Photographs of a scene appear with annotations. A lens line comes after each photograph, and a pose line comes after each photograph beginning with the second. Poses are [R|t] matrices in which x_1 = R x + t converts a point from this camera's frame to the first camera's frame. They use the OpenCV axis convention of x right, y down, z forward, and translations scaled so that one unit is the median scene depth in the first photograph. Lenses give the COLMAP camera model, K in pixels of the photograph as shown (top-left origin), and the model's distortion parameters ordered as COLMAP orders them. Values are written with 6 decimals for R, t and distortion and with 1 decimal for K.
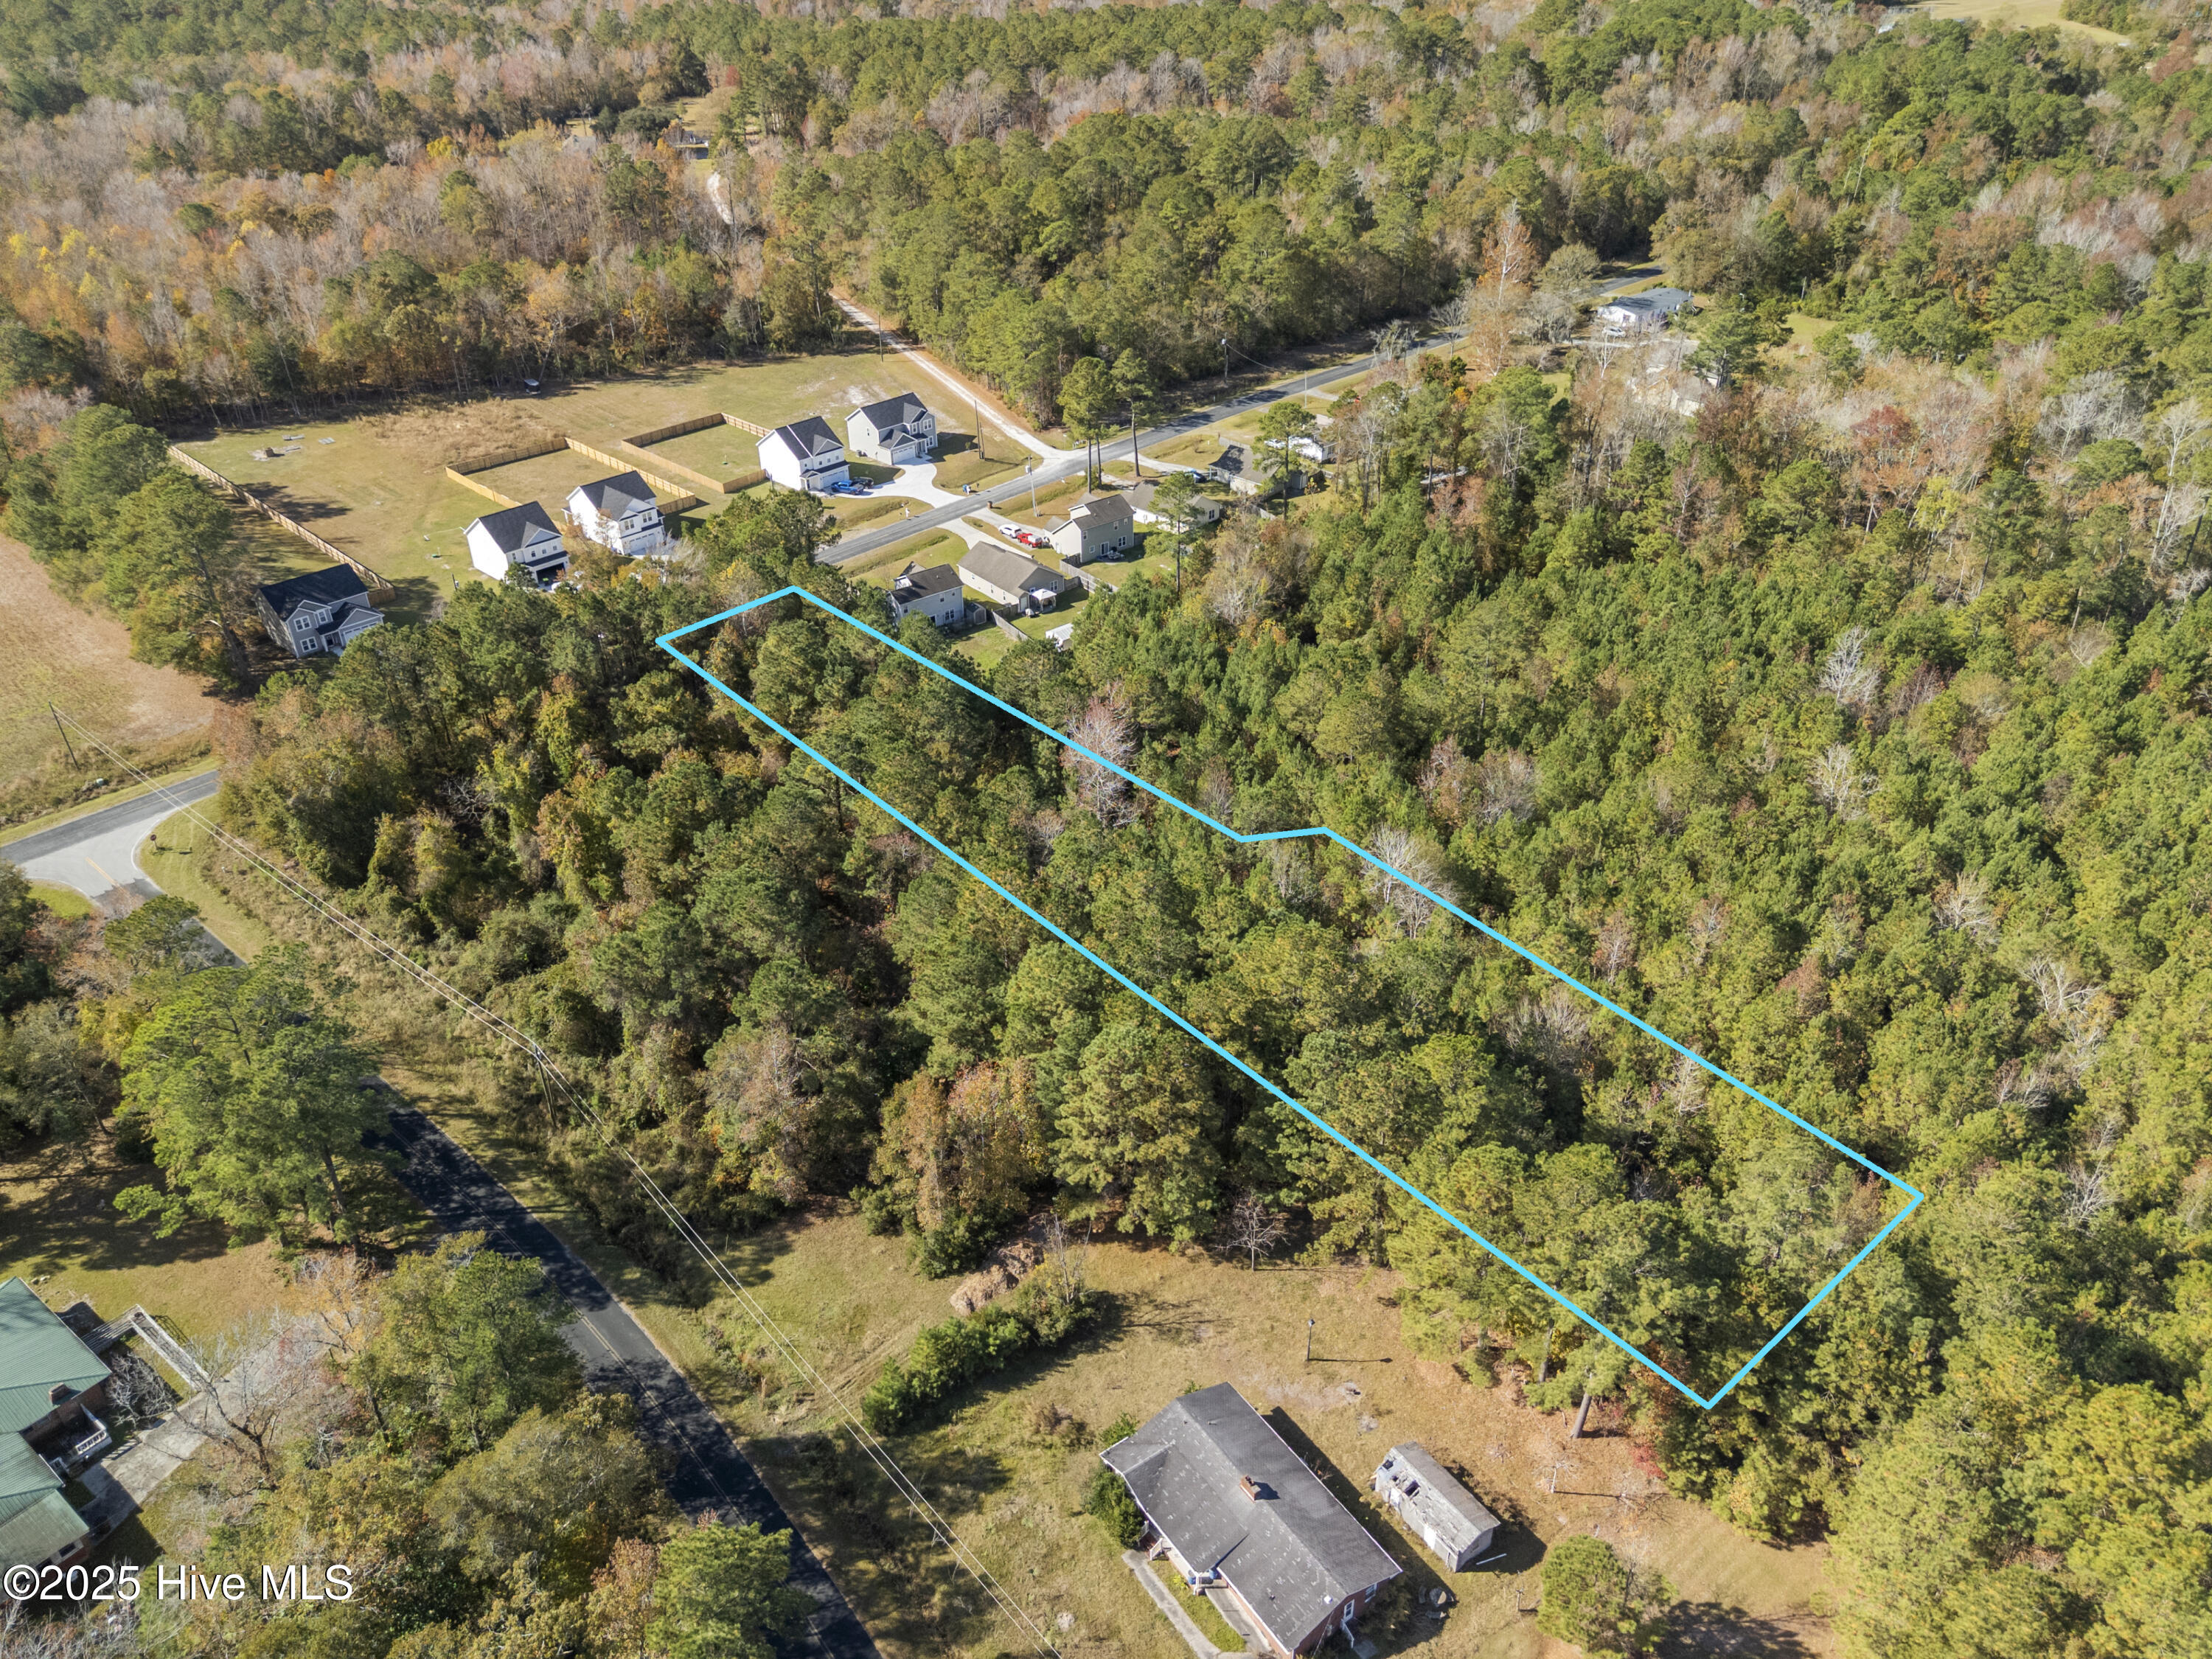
lens RADIAL K [[1625.6, 0, 1115.6], [0, 1625.6, 832.6], [0, 0, 1]] dist [0.062296, -0.056646]
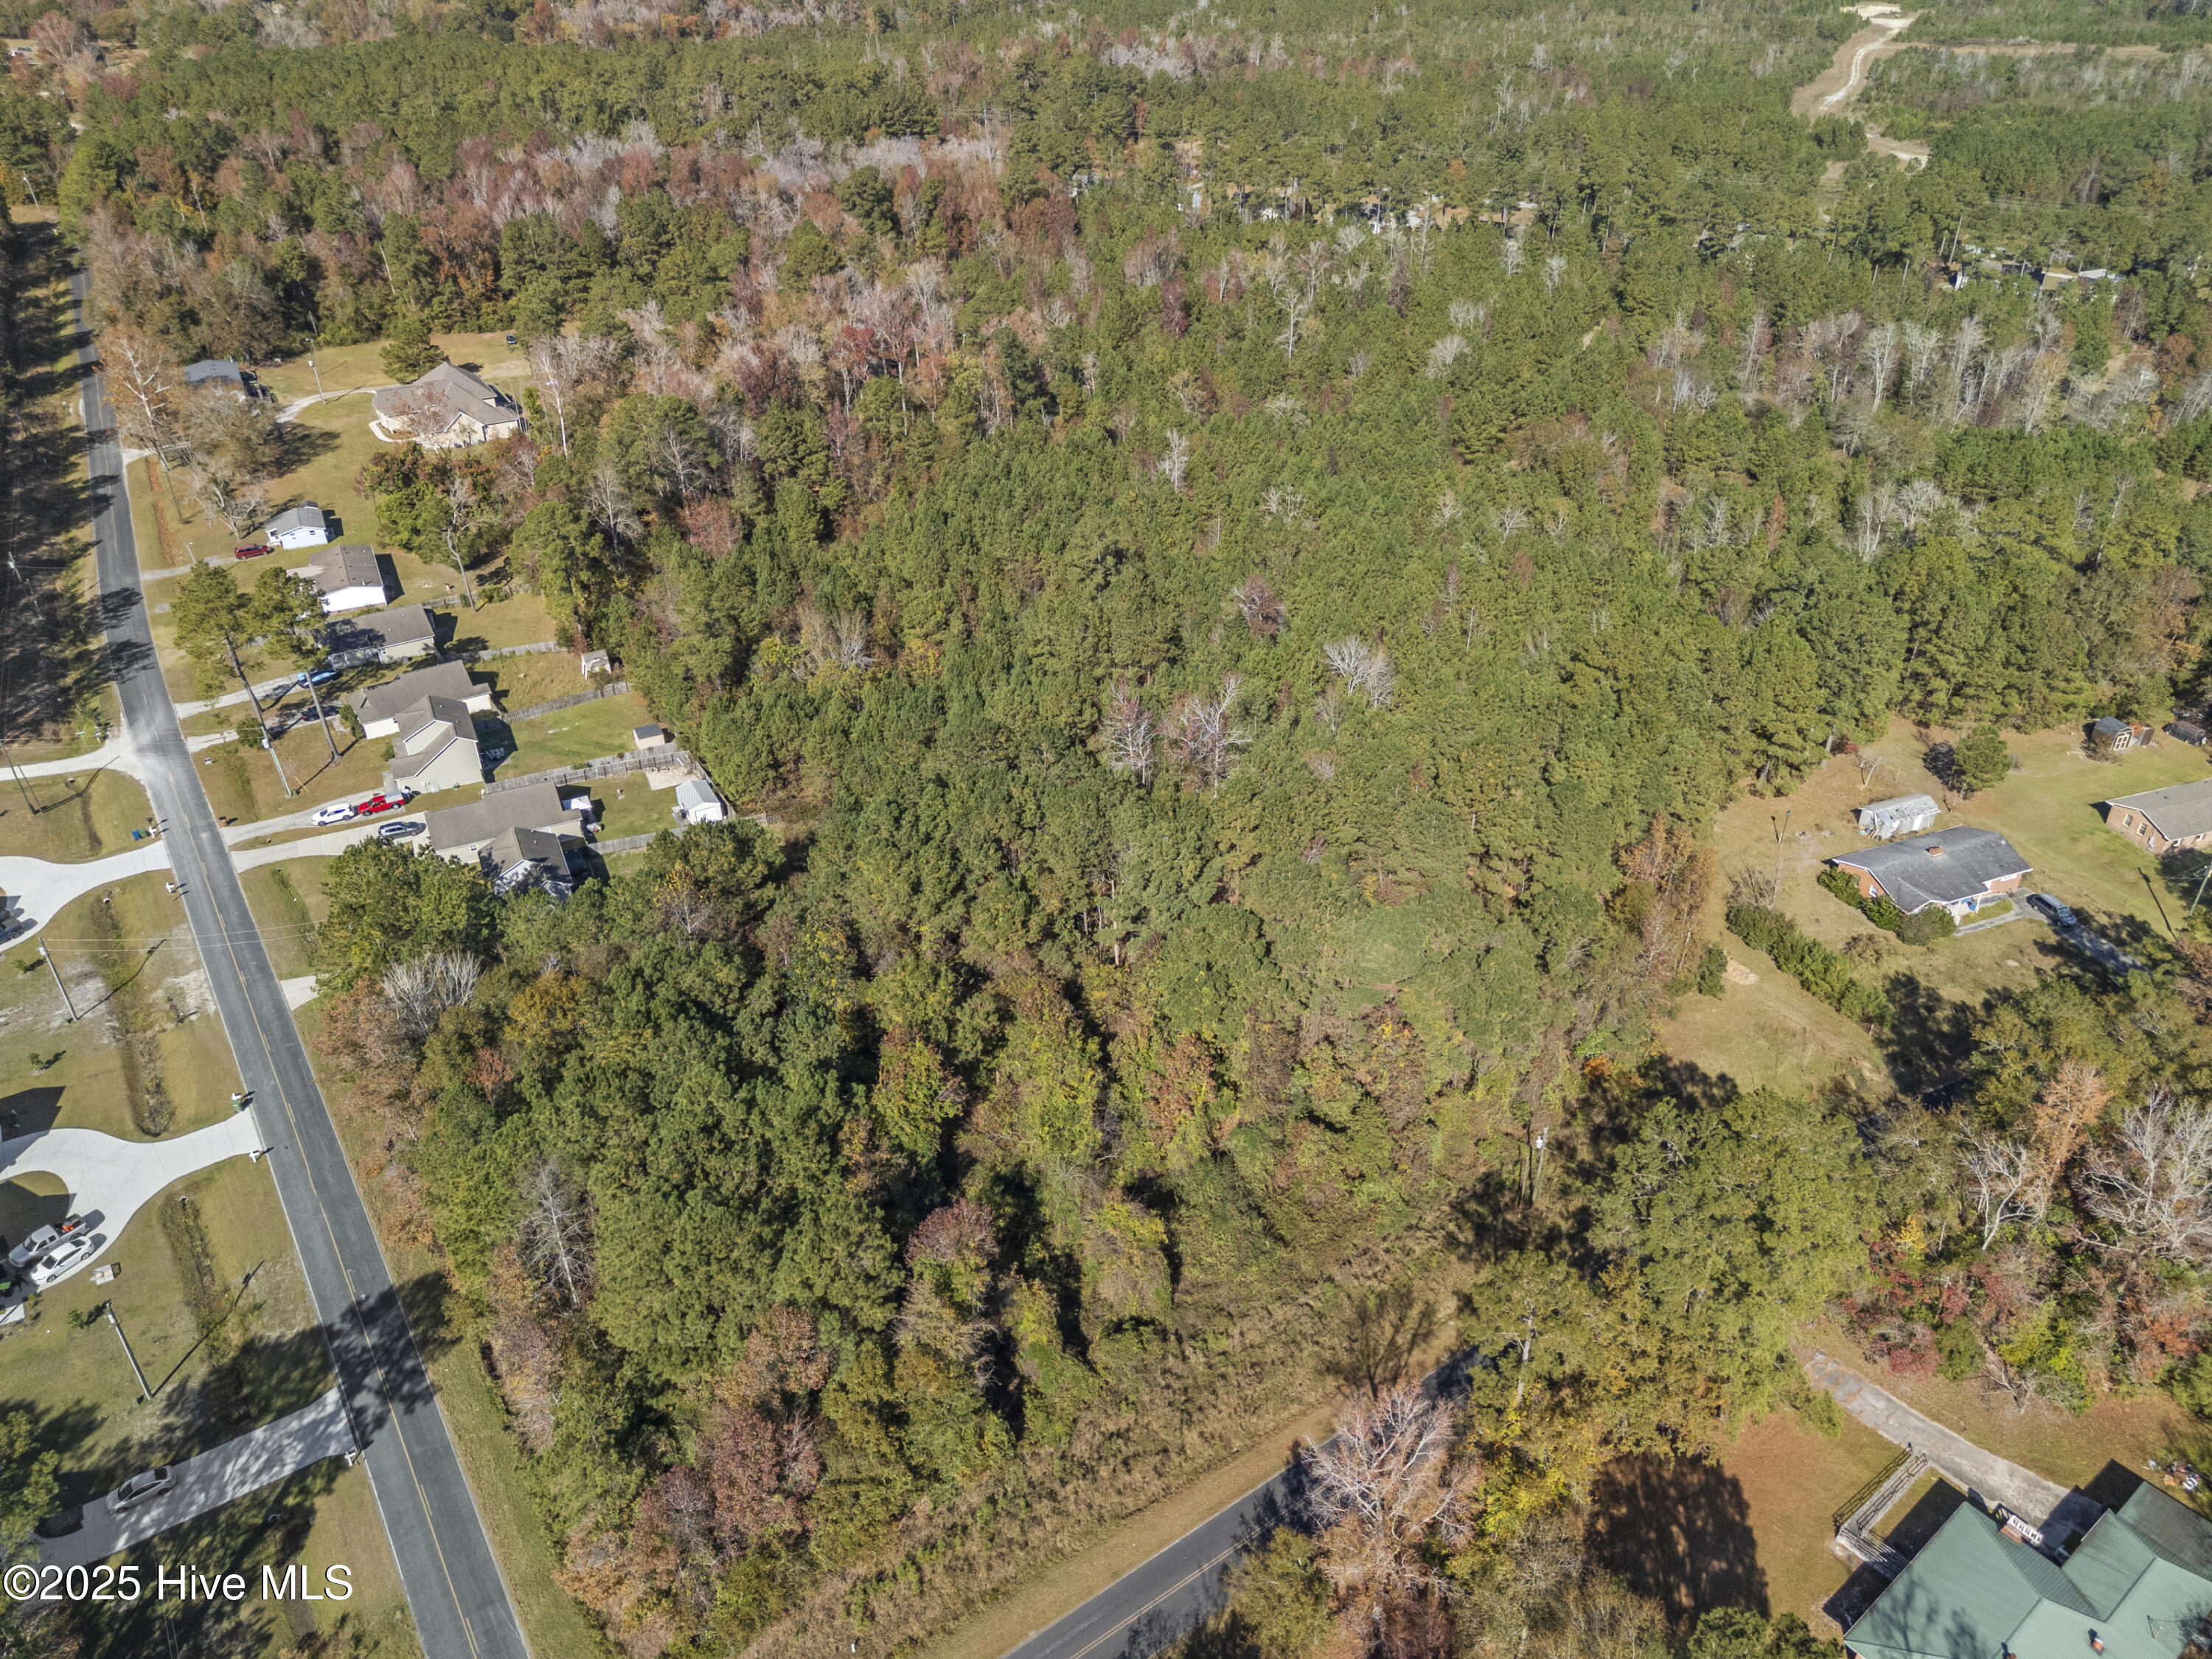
lens RADIAL K [[1625.6, 0, 1115.6], [0, 1625.6, 832.6], [0, 0, 1]] dist [0.062296, -0.056646]
pose [[0.226348, -0.516714, 0.825696, -0.645770], [0.527534, 0.777640, 0.342028, -0.267324], [-0.818825, 0.358165, 0.448602, 0.421510]]
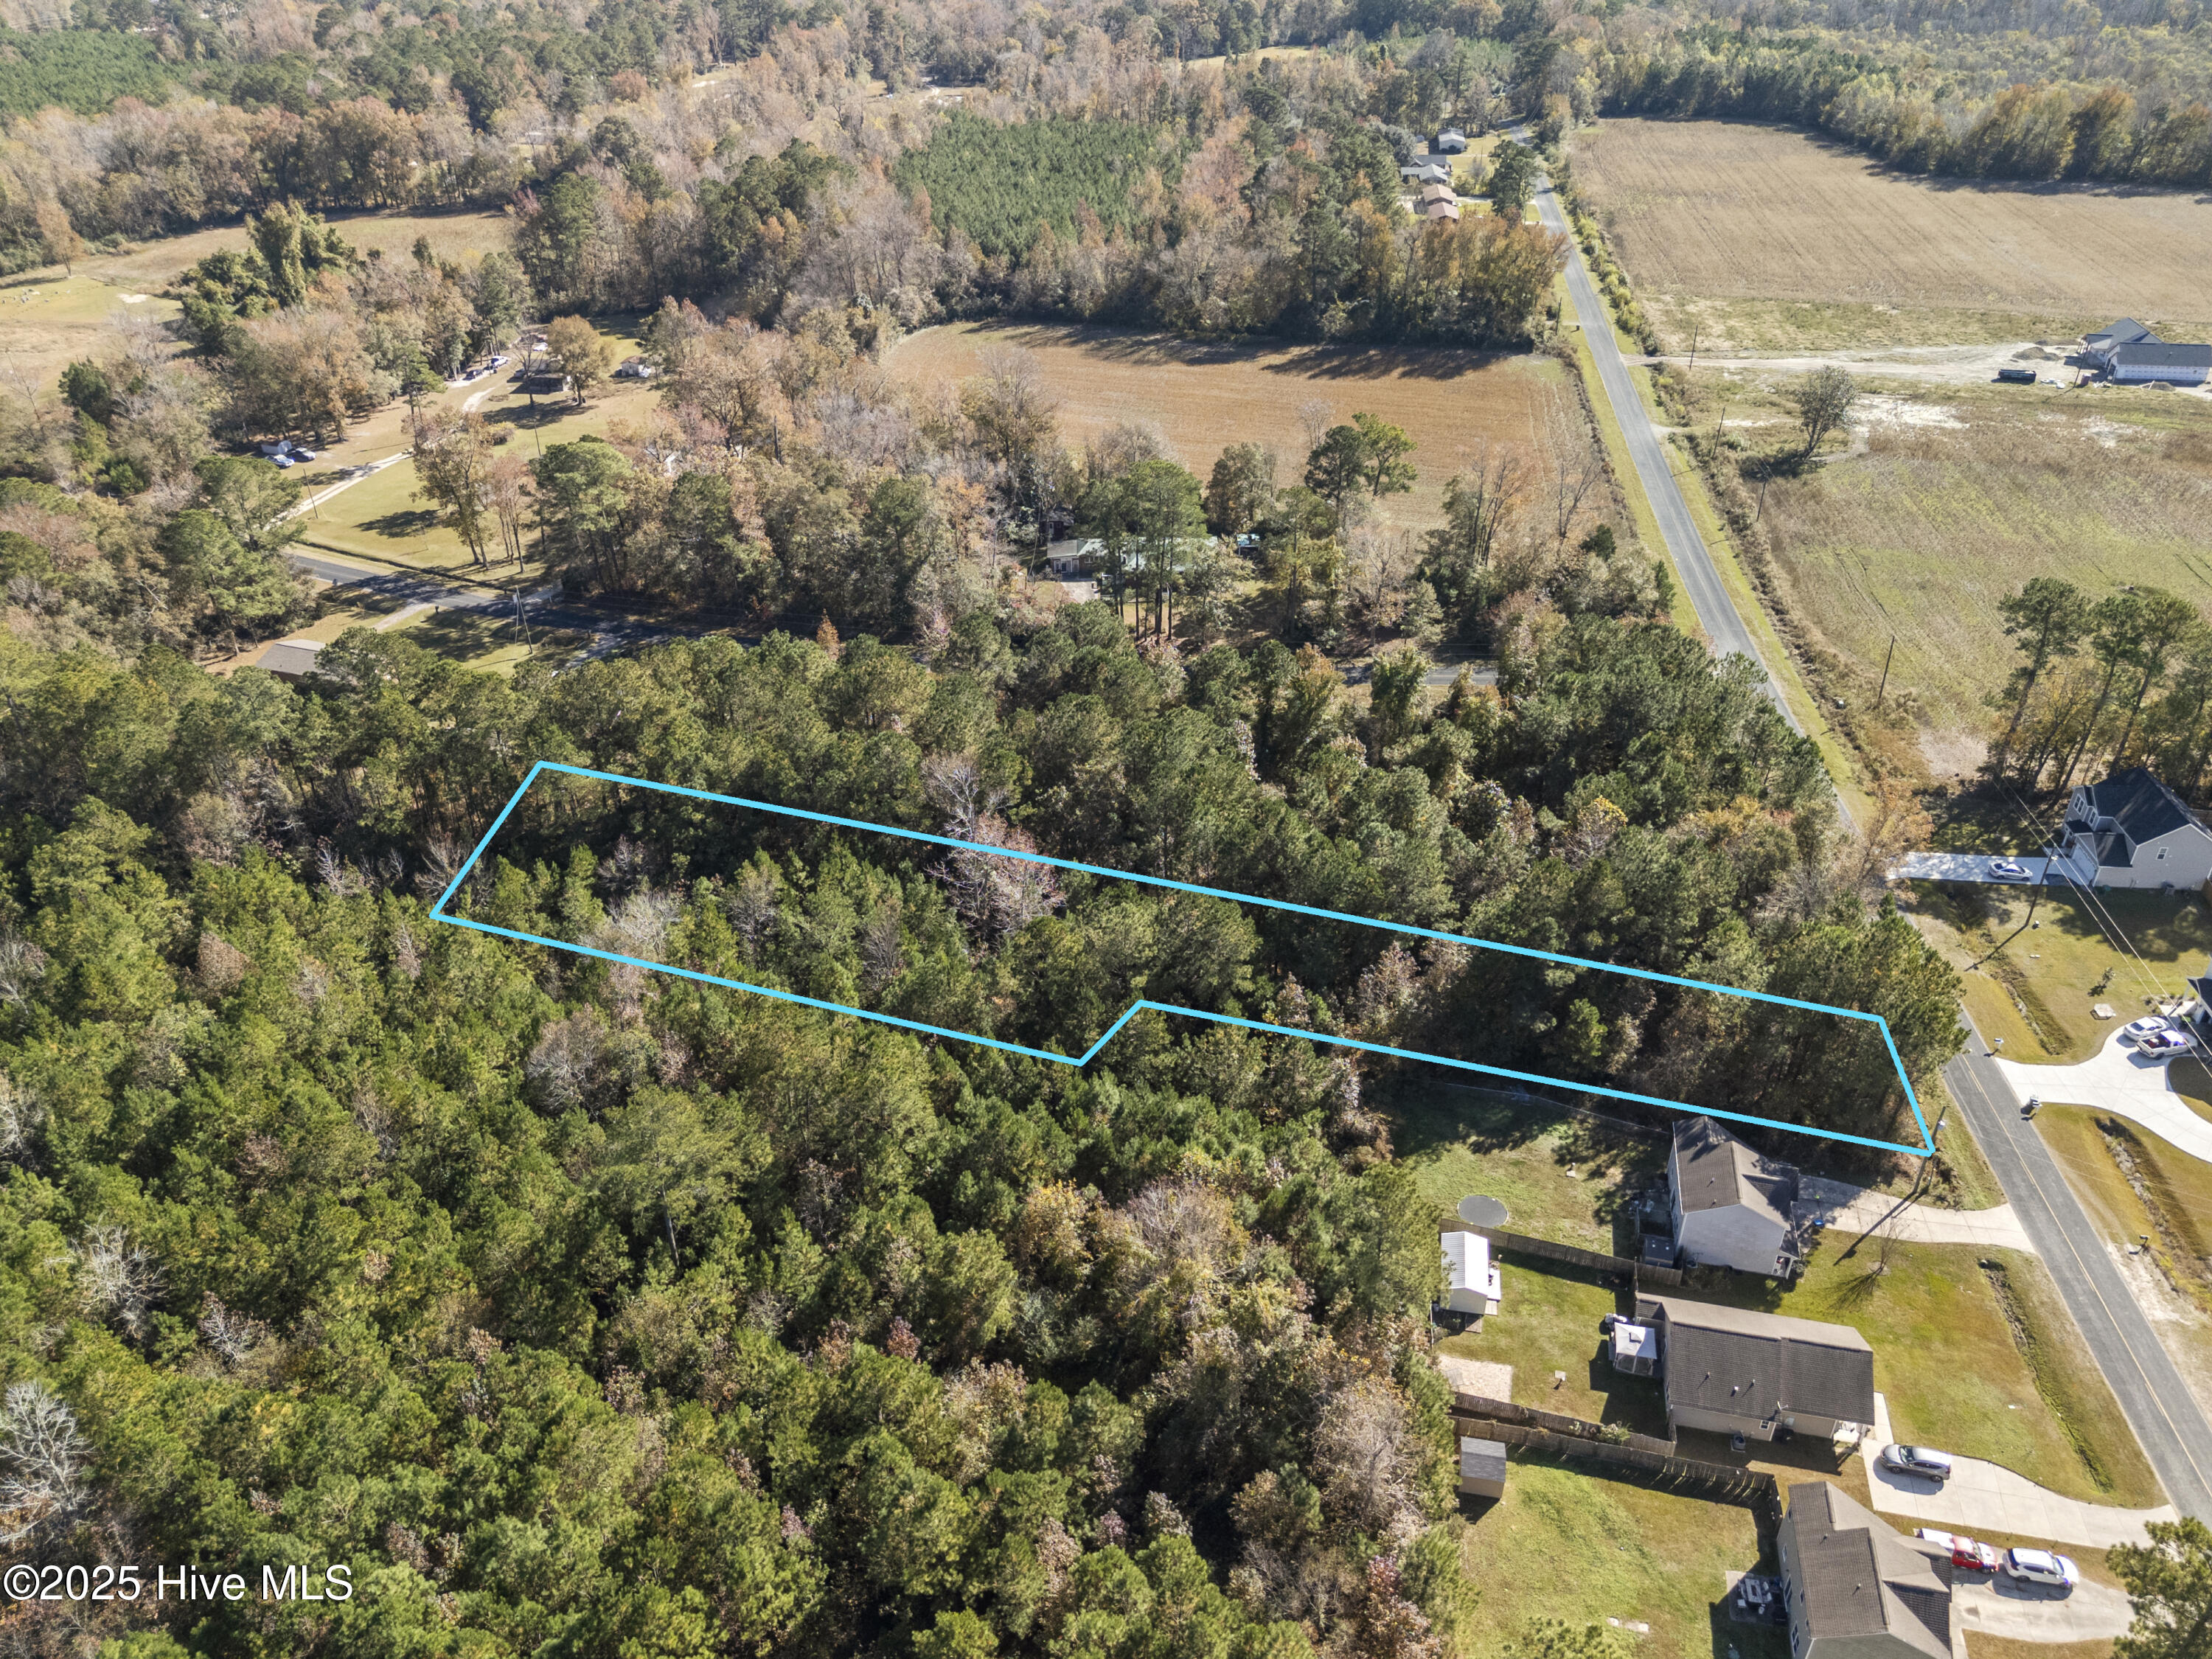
lens RADIAL K [[1625.6, 0, 1115.6], [0, 1625.6, 832.6], [0, 0, 1]] dist [0.062296, -0.056646]
pose [[-0.776238, 0.346665, -0.526572, 0.294377], [-0.330113, 0.488085, 0.807959, -0.582756], [0.537103, 0.800997, -0.264431, 0.905812]]
